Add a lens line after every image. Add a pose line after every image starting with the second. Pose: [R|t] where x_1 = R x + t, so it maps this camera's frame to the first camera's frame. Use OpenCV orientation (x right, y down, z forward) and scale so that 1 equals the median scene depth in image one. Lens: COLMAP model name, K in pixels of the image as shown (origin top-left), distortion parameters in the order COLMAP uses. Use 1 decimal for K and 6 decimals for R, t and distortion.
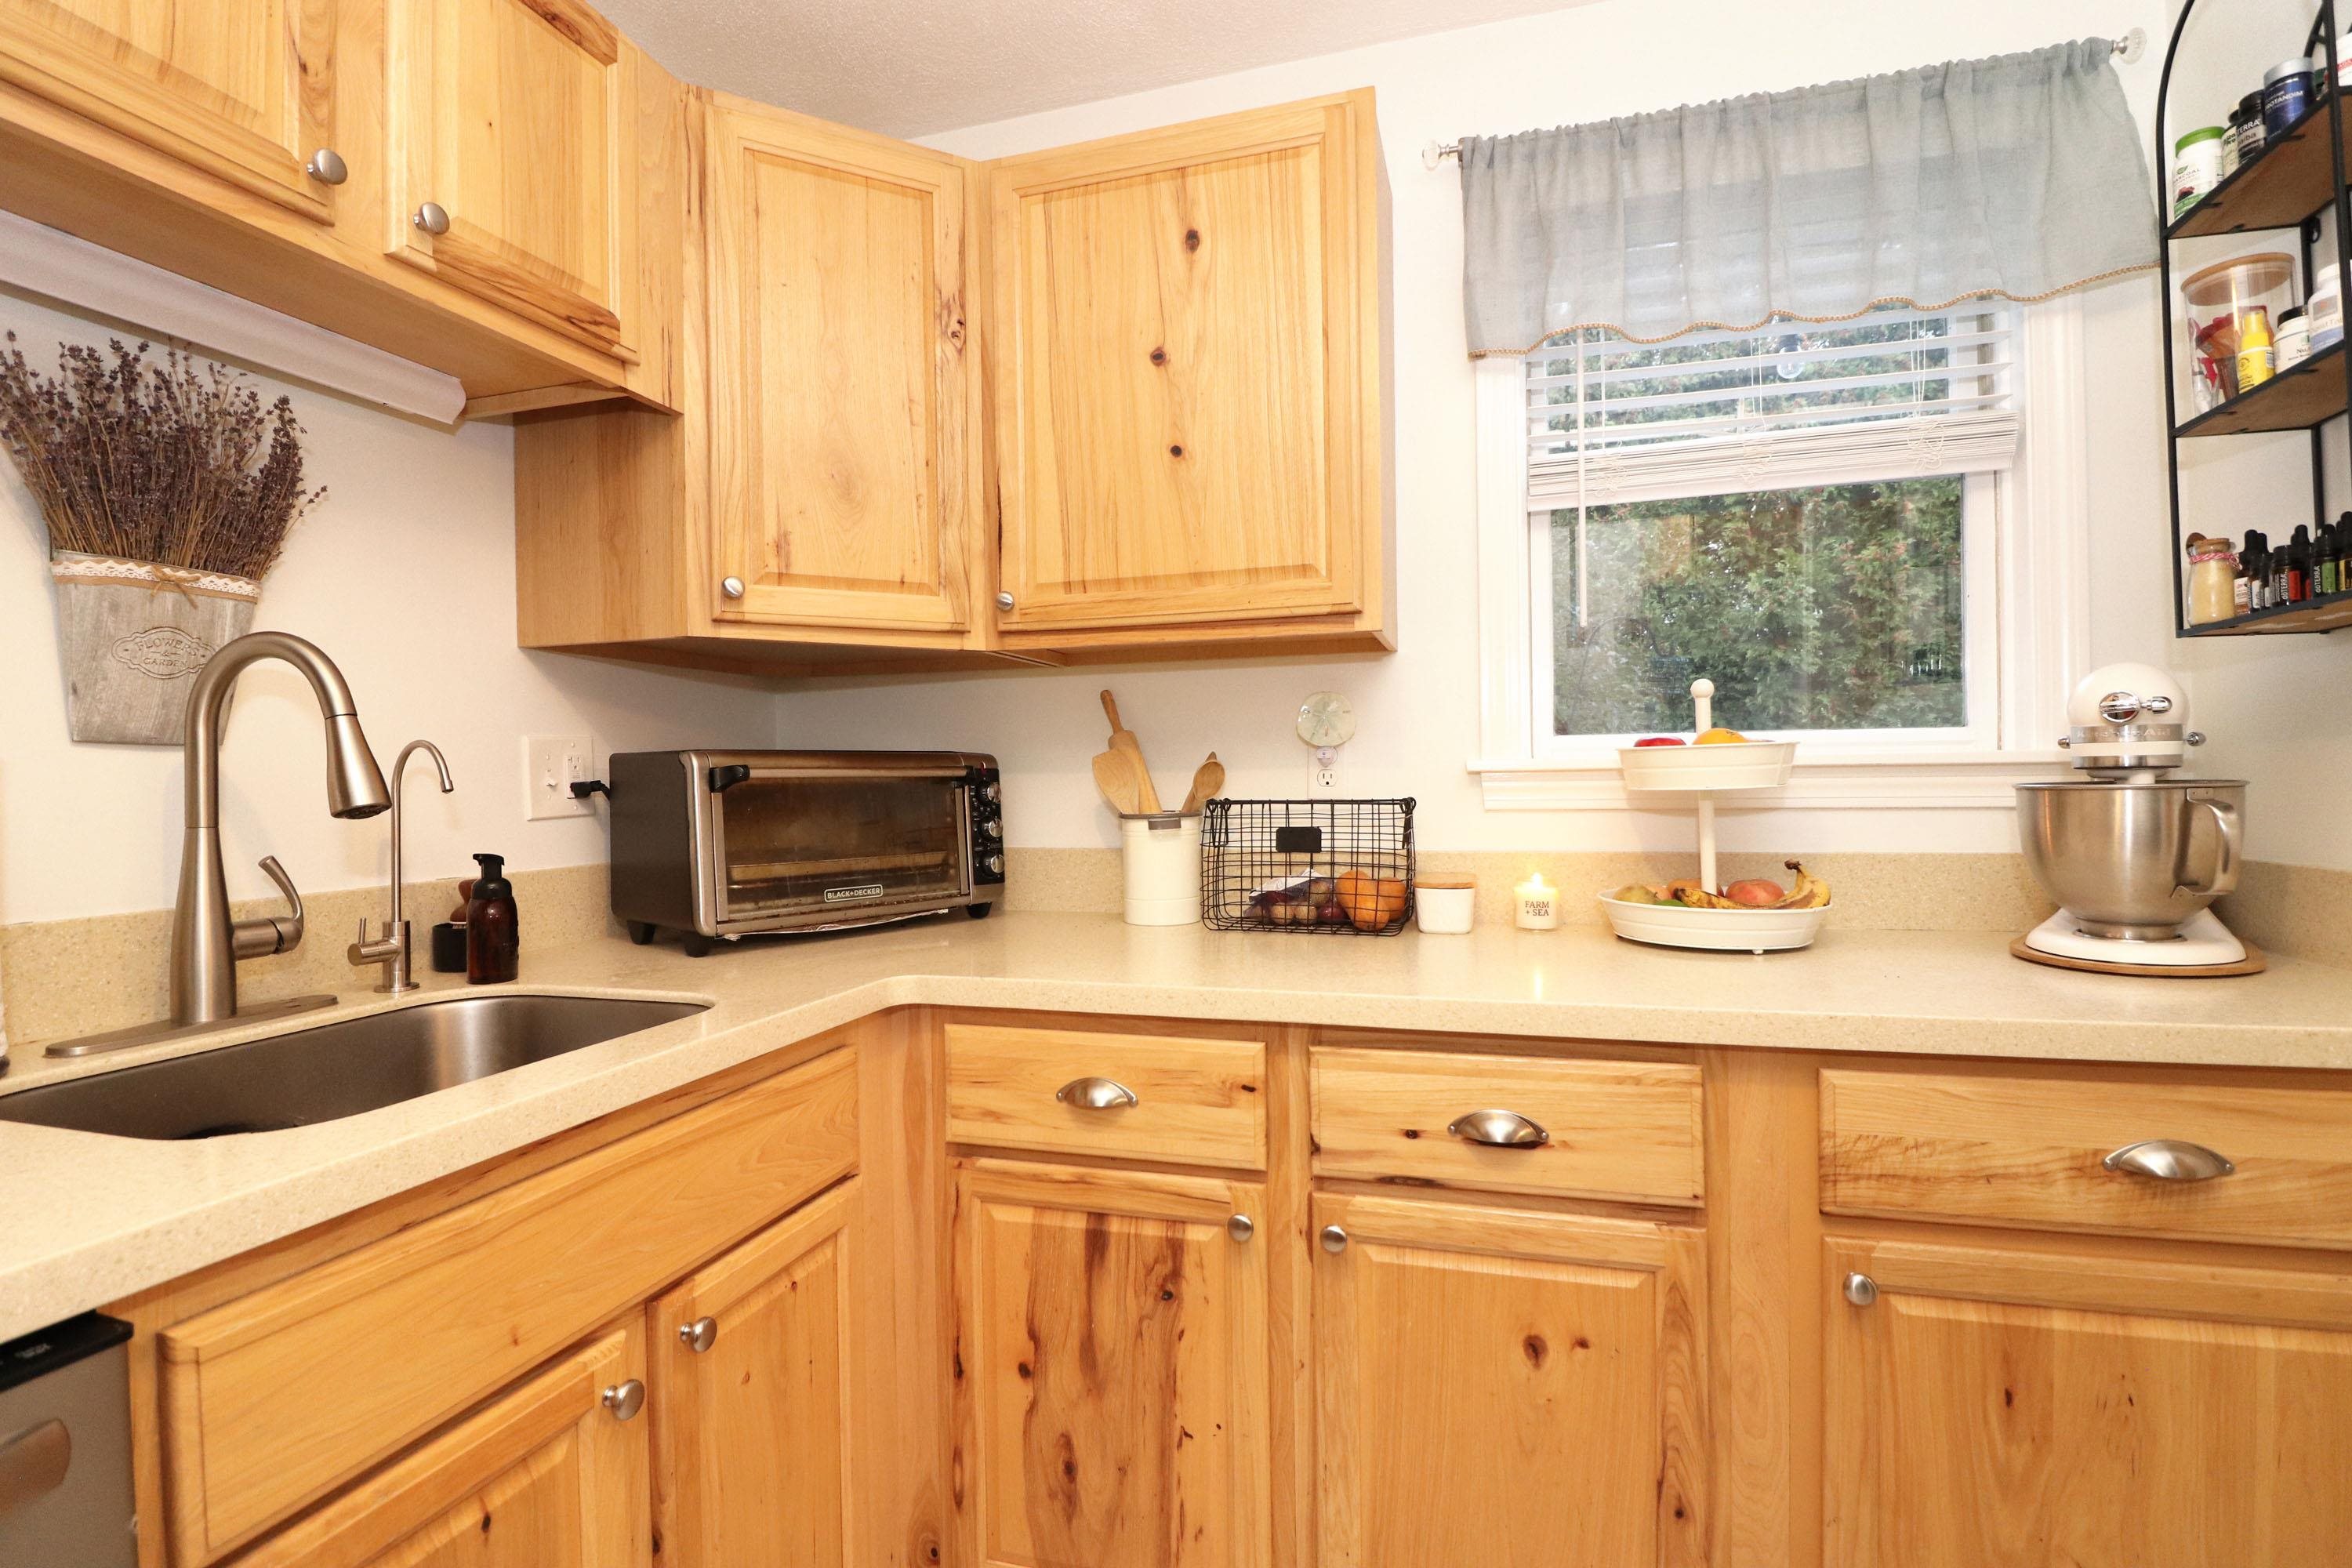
lens RADIAL K [[1089.0, 0, 1176.0], [0, 1089.0, 784.0], [0, 0, 1]] dist [-0.003807, -0.011184]
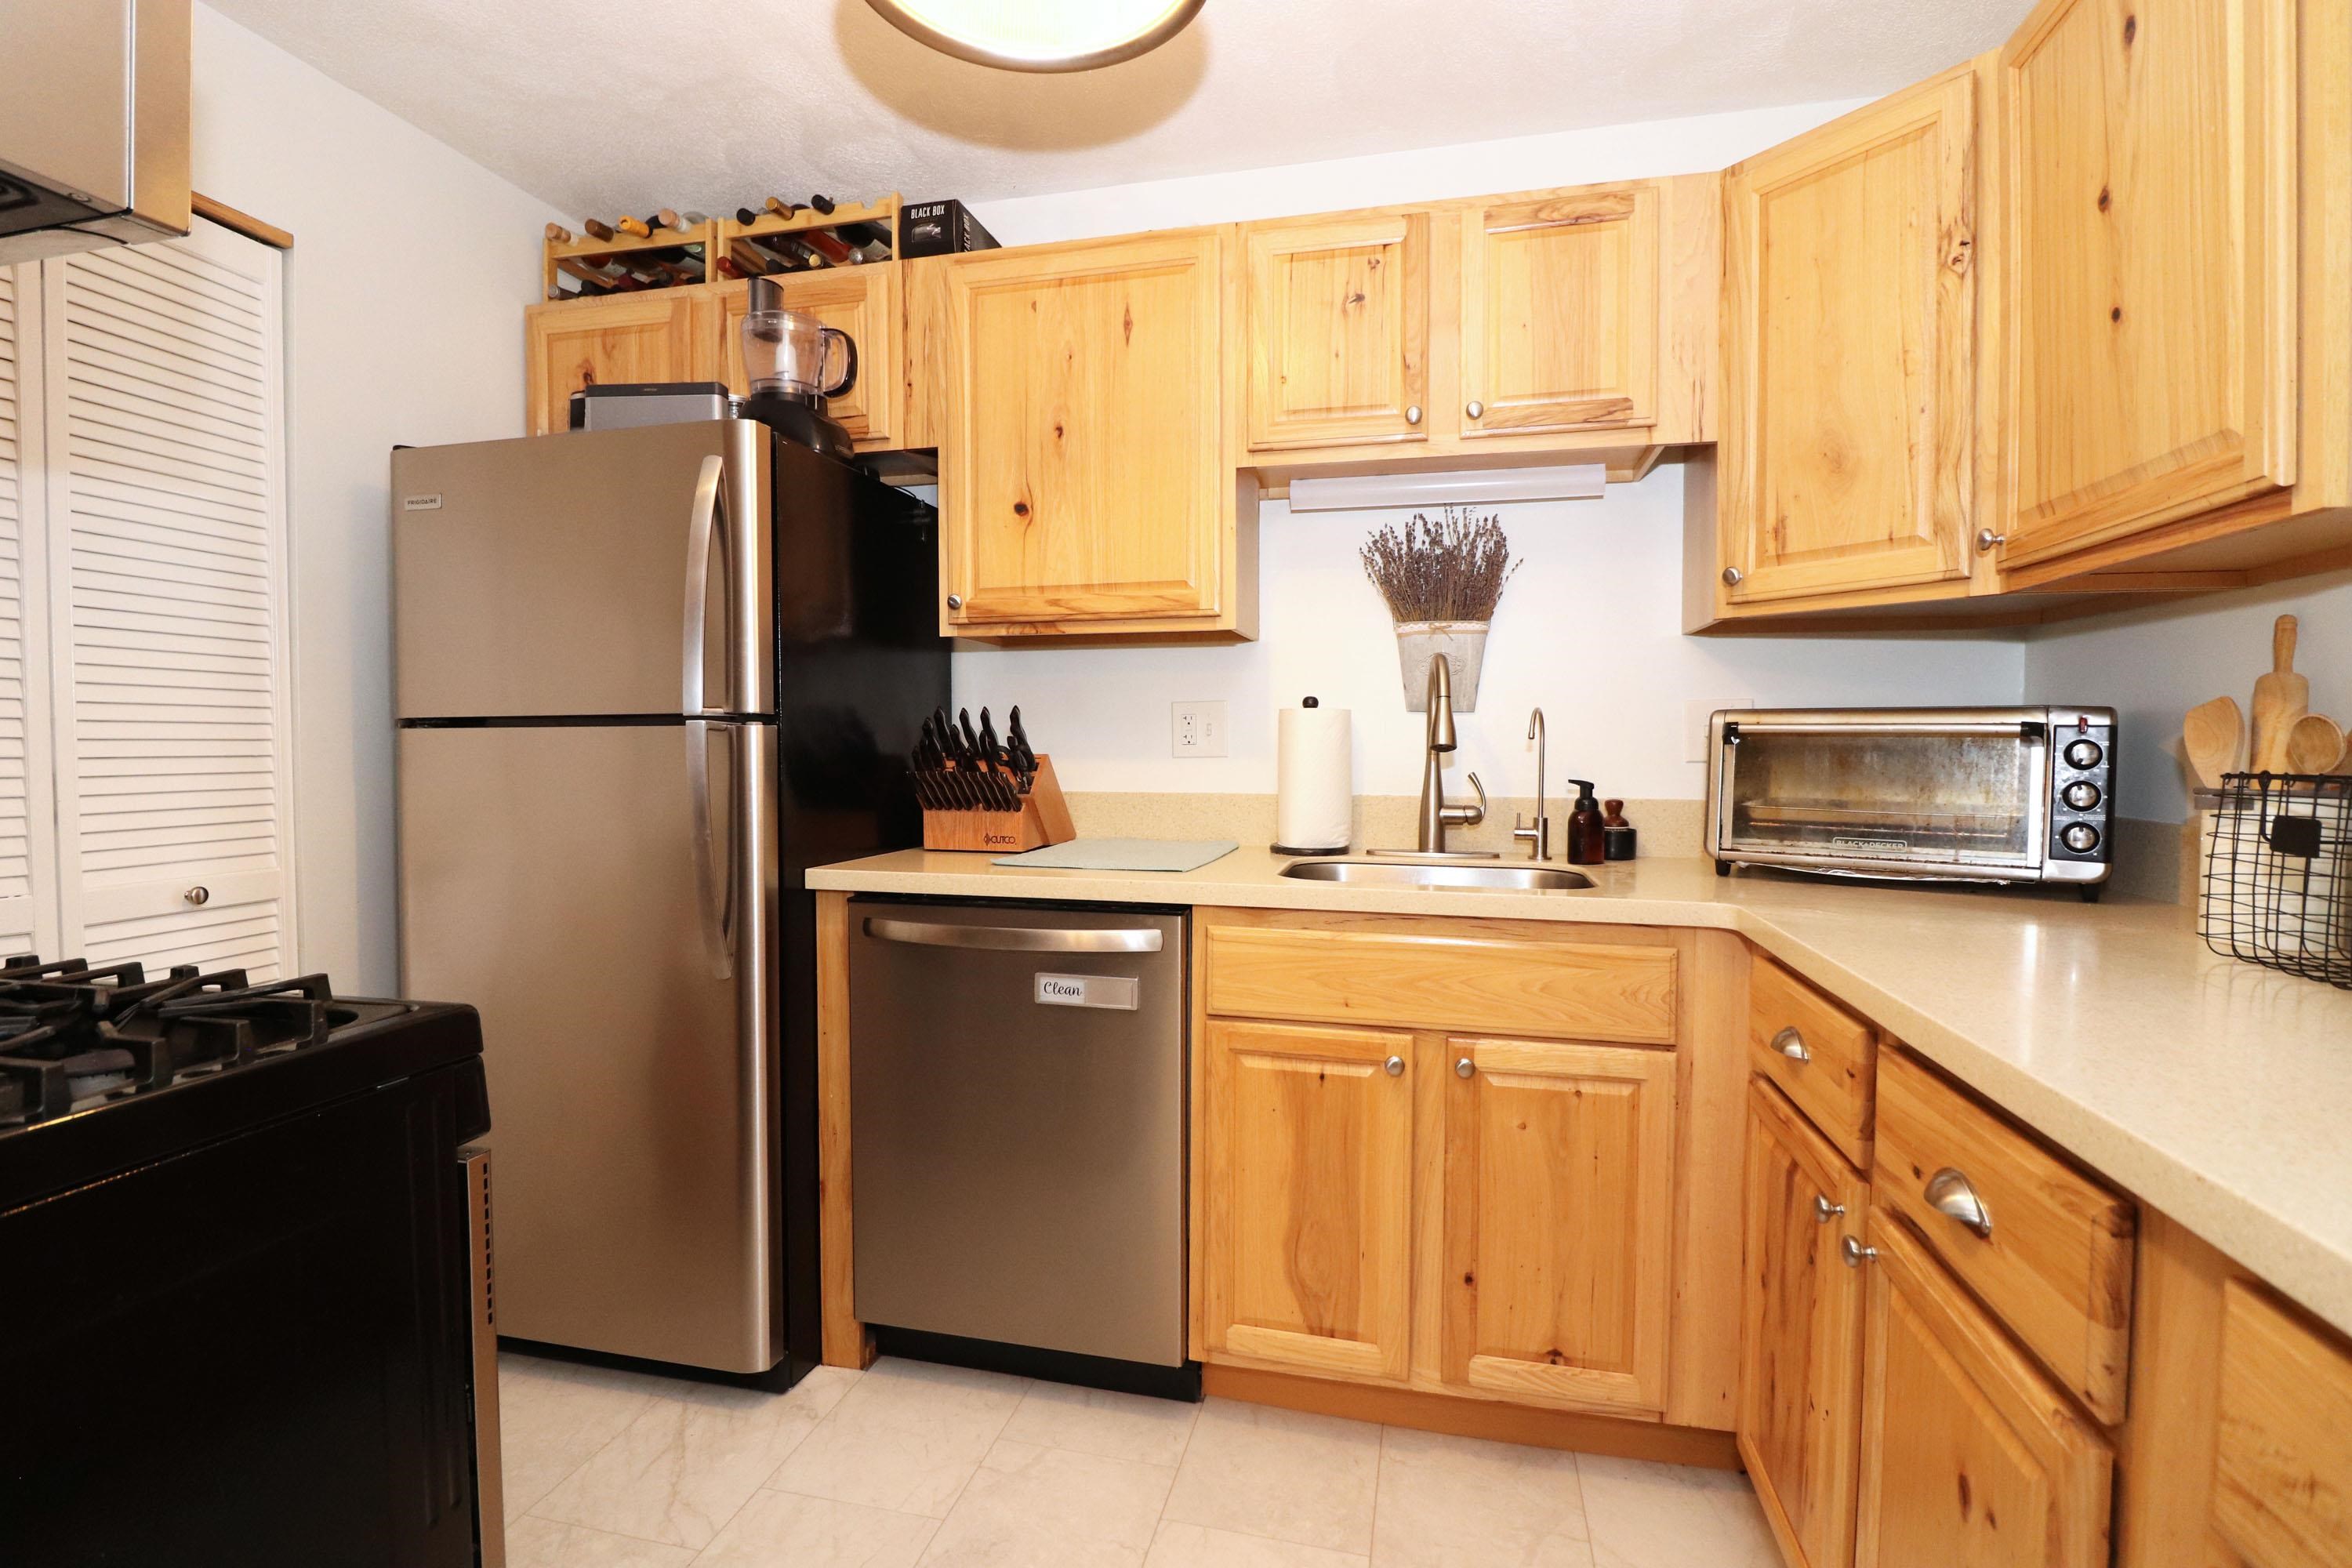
lens RADIAL K [[1117.2, 0, 1140.3], [0, 1117.2, 775.7], [0, 0, 1]] dist [-0.000326, 0.000247]
pose [[0.030315, 0.048295, -0.998373, 0.834025], [-0.008746, 0.998807, 0.048051, -0.011373], [0.999502, 0.007275, 0.030702, 0.301032]]
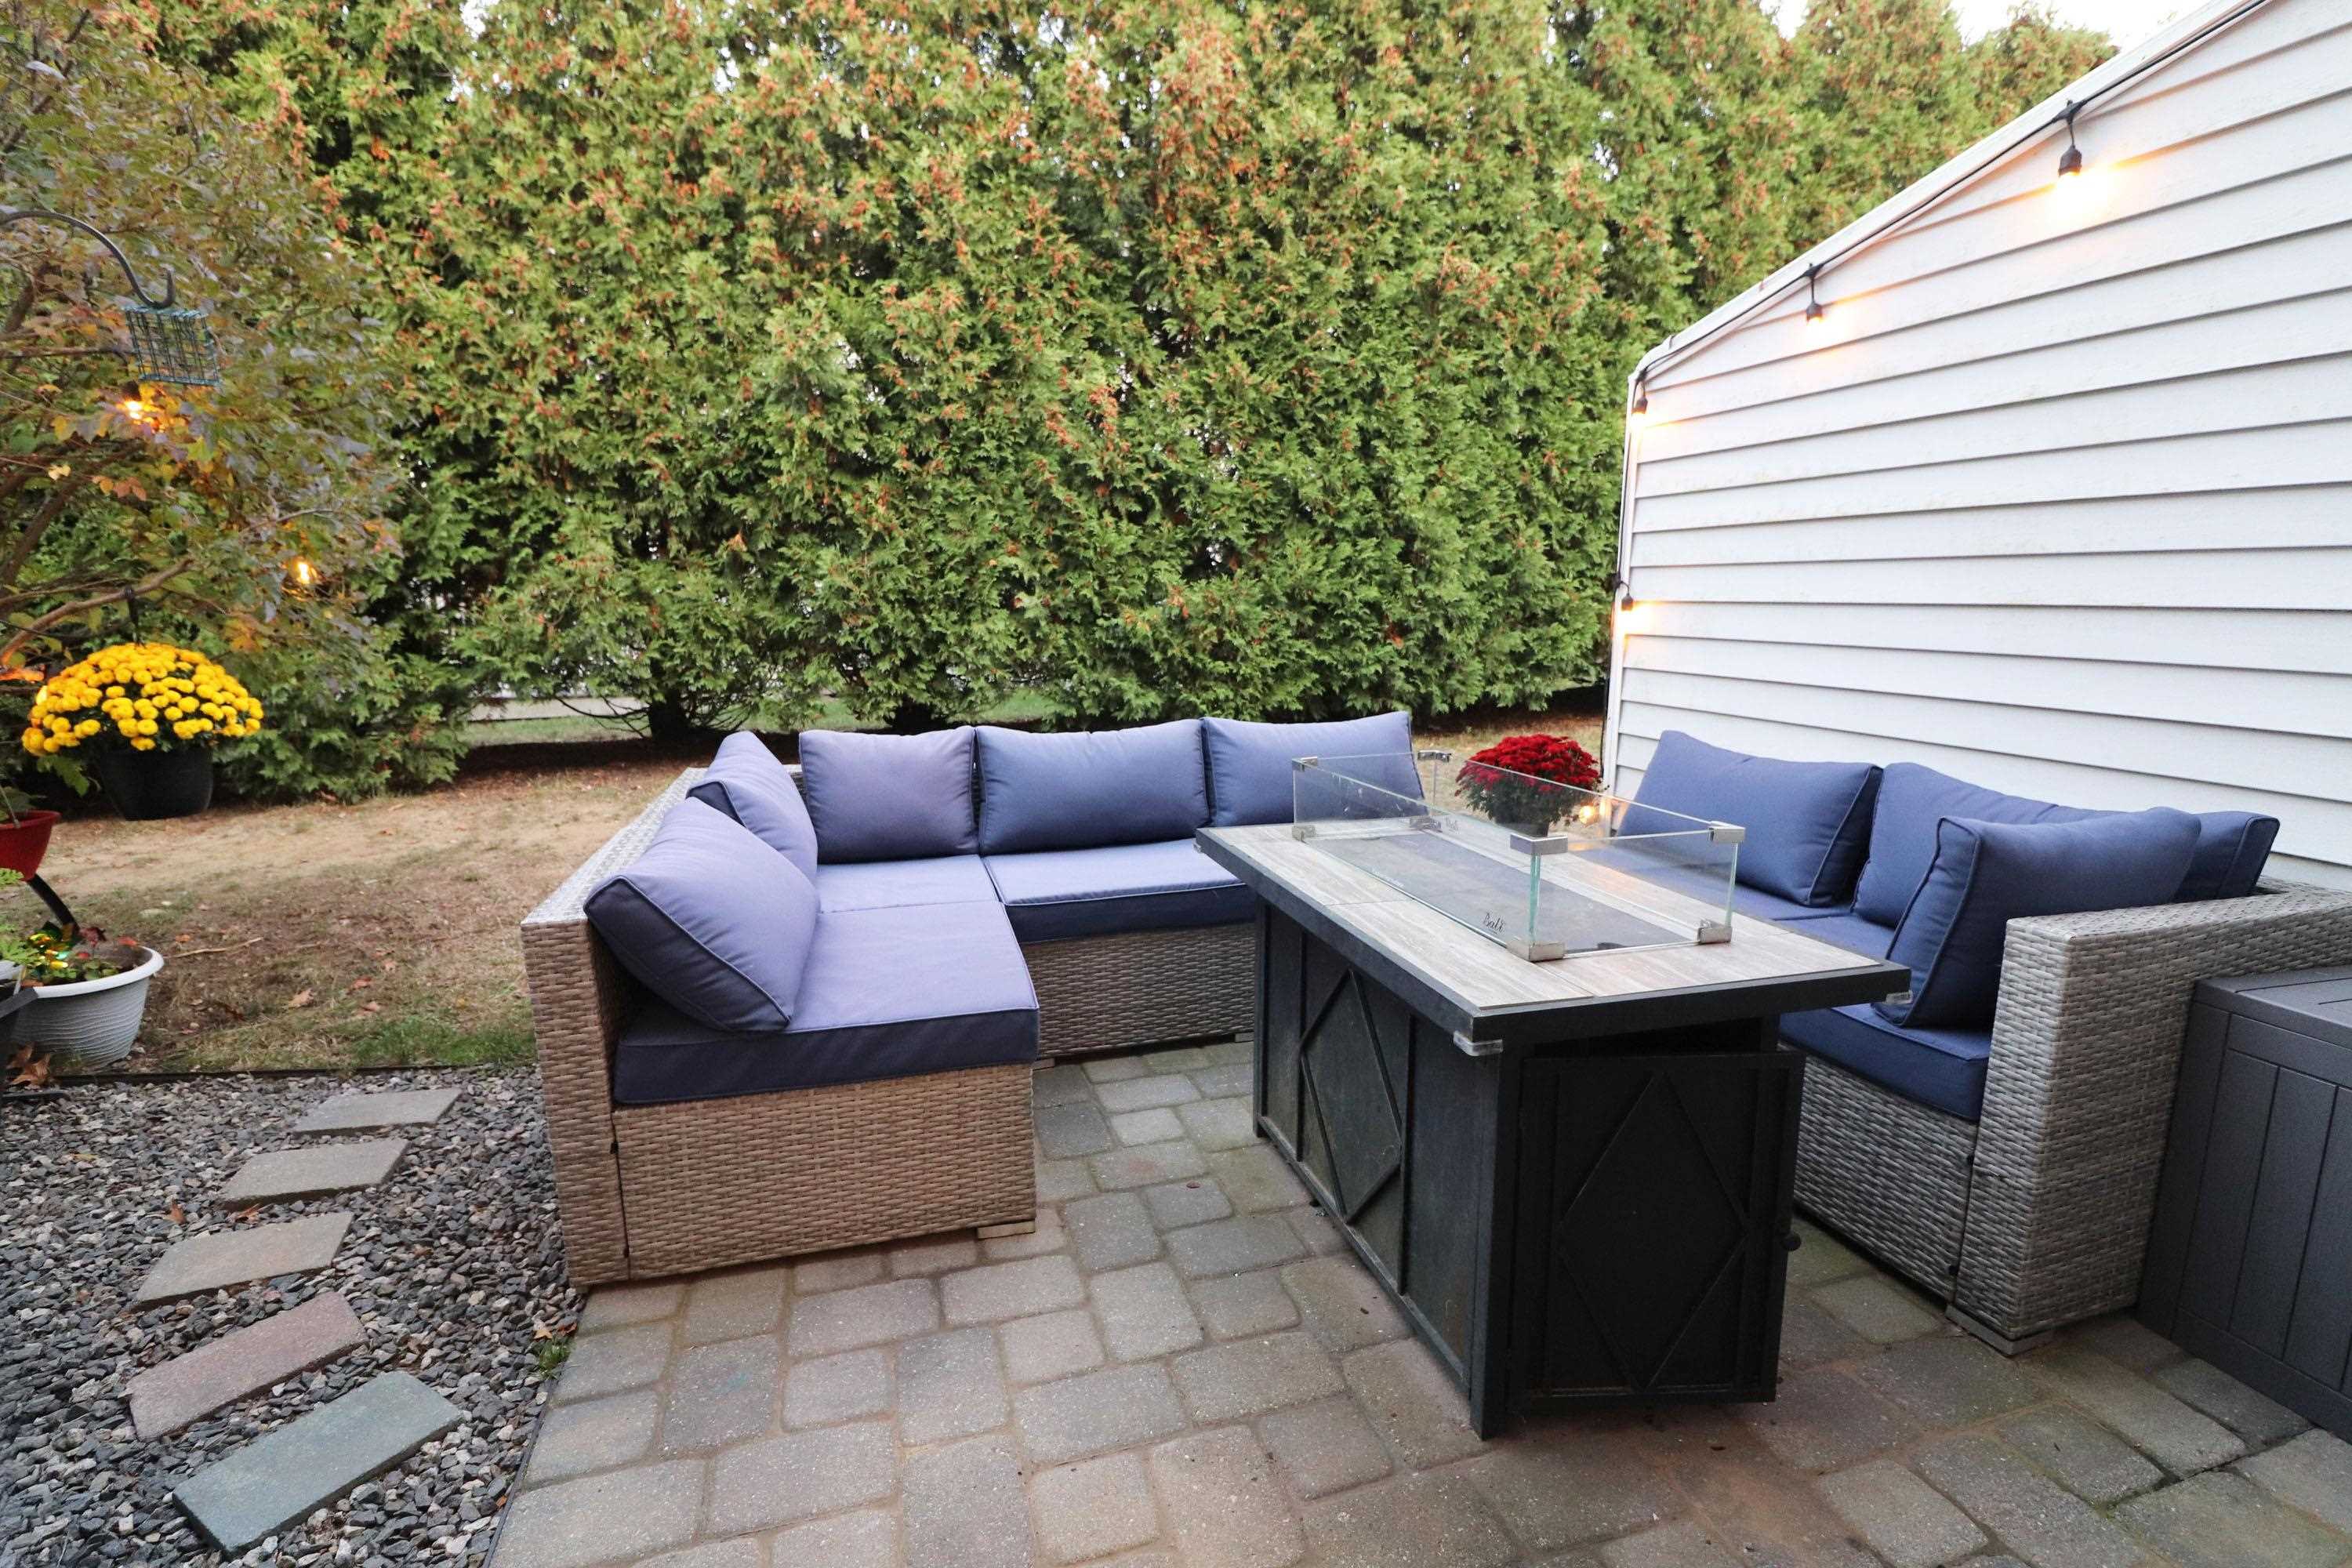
lens RADIAL K [[1089.0, 0, 1176.0], [0, 1089.0, 784.0], [0, 0, 1]] dist [-0.003807, -0.011184]
pose [[0.844514, -0.075767, 0.530147, 1.436605], [-0.006972, 0.988302, 0.152351, 0.066183], [-0.535488, -0.132359, 0.834106, 0.743926]]
